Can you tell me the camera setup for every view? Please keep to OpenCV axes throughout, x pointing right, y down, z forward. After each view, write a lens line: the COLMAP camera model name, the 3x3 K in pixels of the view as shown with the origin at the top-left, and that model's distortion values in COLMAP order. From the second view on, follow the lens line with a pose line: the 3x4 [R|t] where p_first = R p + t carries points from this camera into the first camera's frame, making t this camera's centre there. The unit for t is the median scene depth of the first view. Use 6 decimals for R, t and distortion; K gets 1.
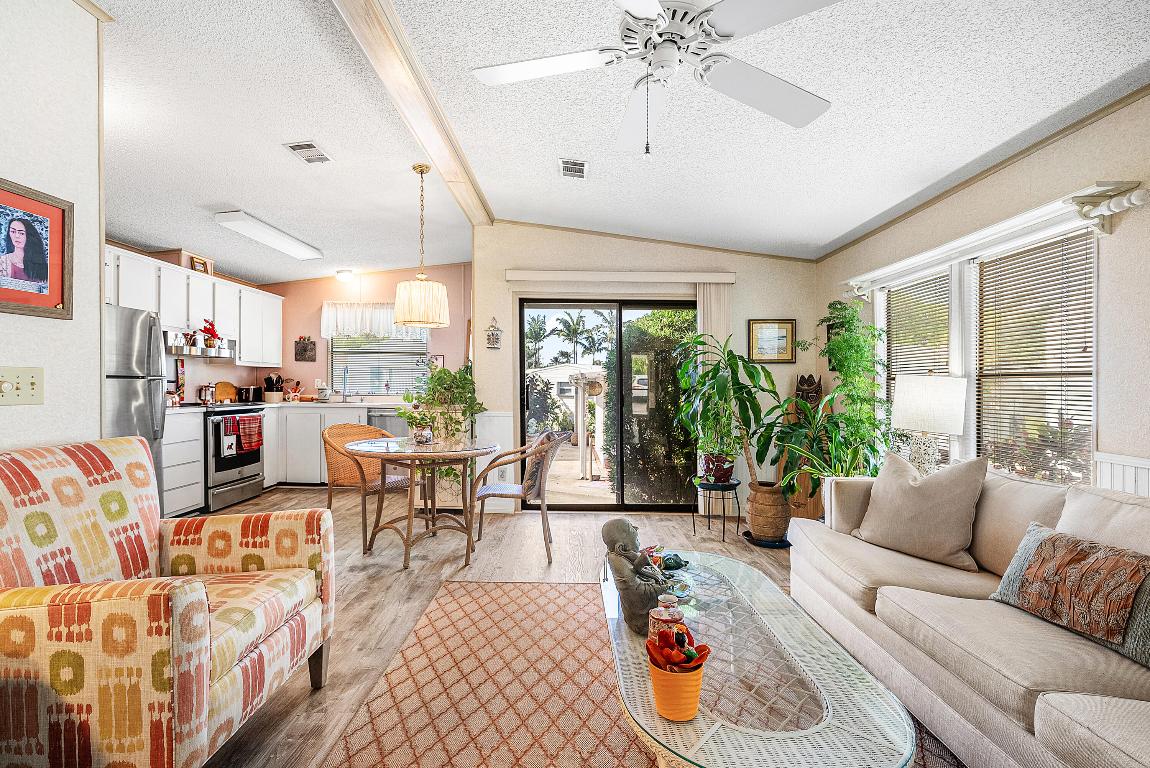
lens RADIAL K [[531.0, 0, 567.2], [0, 531.0, 388.2], [0, 0, 1]] dist [0.003729, 0.000517]
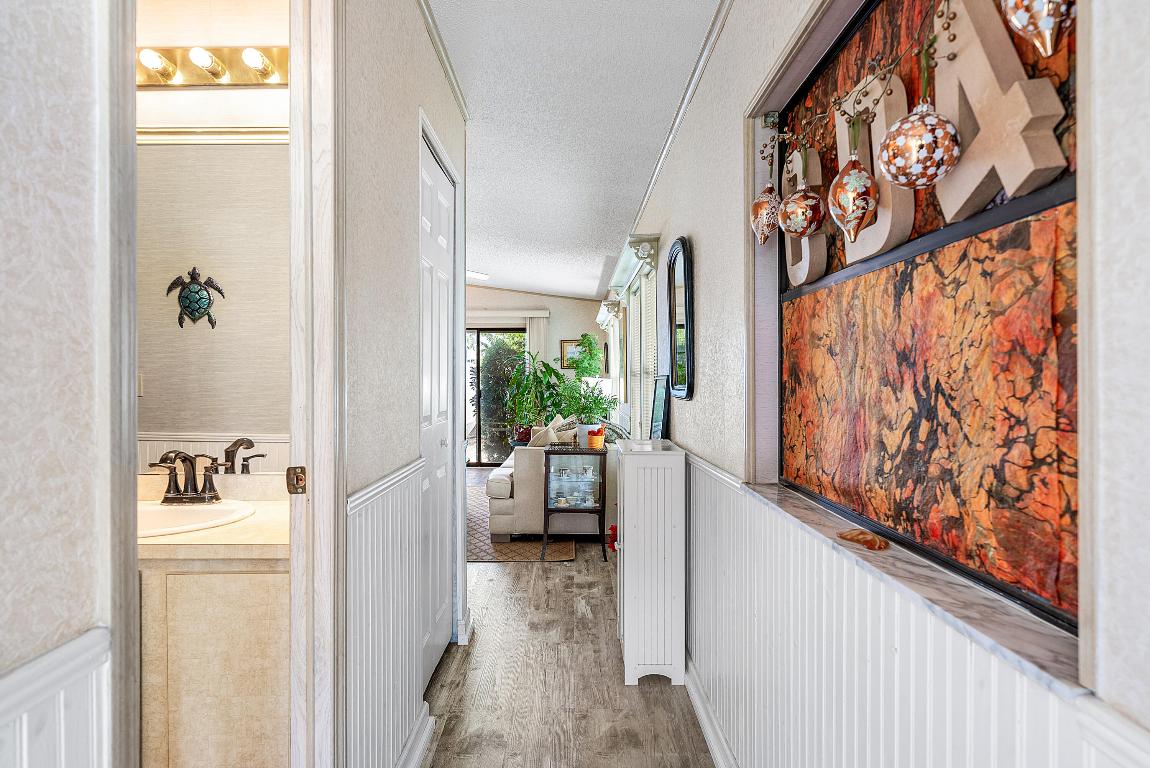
lens RADIAL K [[642.9, 0, 571.0], [0, 642.9, 389.8], [0, 0, 1]] dist [-0.000826, 0.000062]
pose [[0.999742, -0.012343, 0.019077, 0.376316], [0.012439, 0.999910, -0.004946, 0.025224], [-0.019015, 0.005182, 0.999806, -0.944917]]
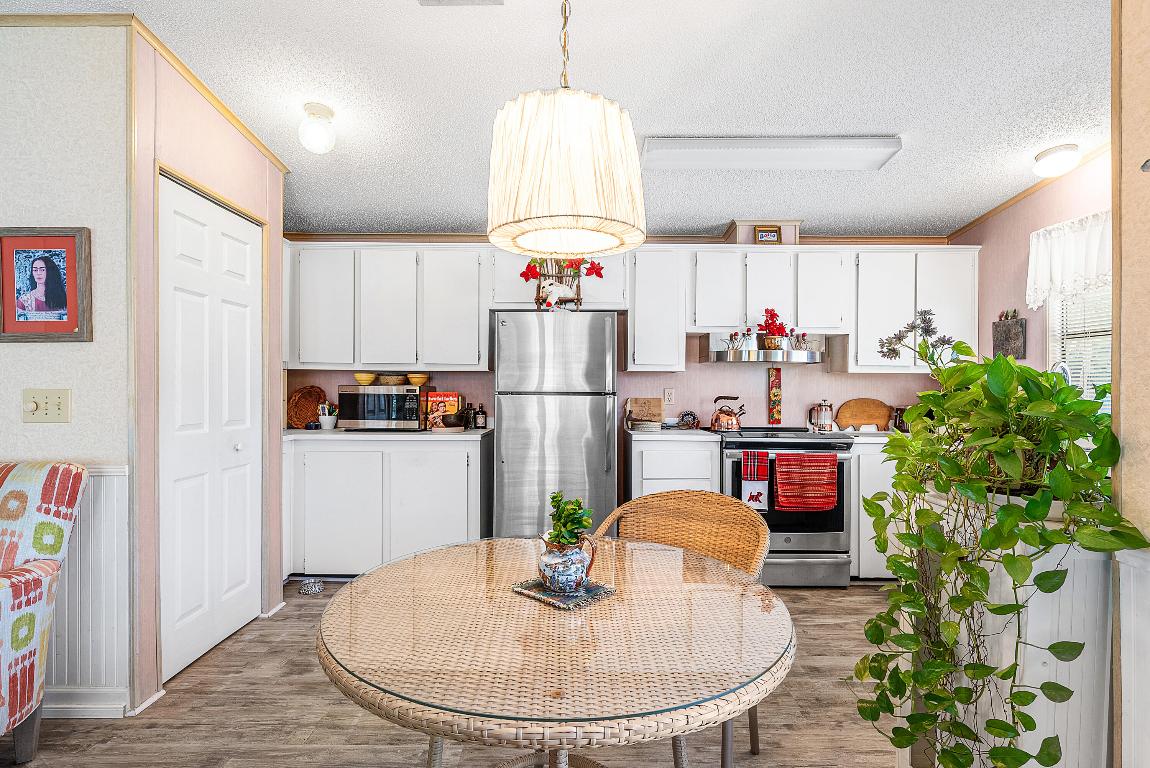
lens RADIAL K [[575.1, 0, 578.1], [0, 575.1, 389.9], [0, 0, 1]] dist [-0.000831, 0.000189]
pose [[0.021474, -0.004289, -0.999760, 0.081781], [-0.013181, 0.999903, -0.004573, -0.019121], [0.999683, 0.013276, 0.021415, 0.837243]]
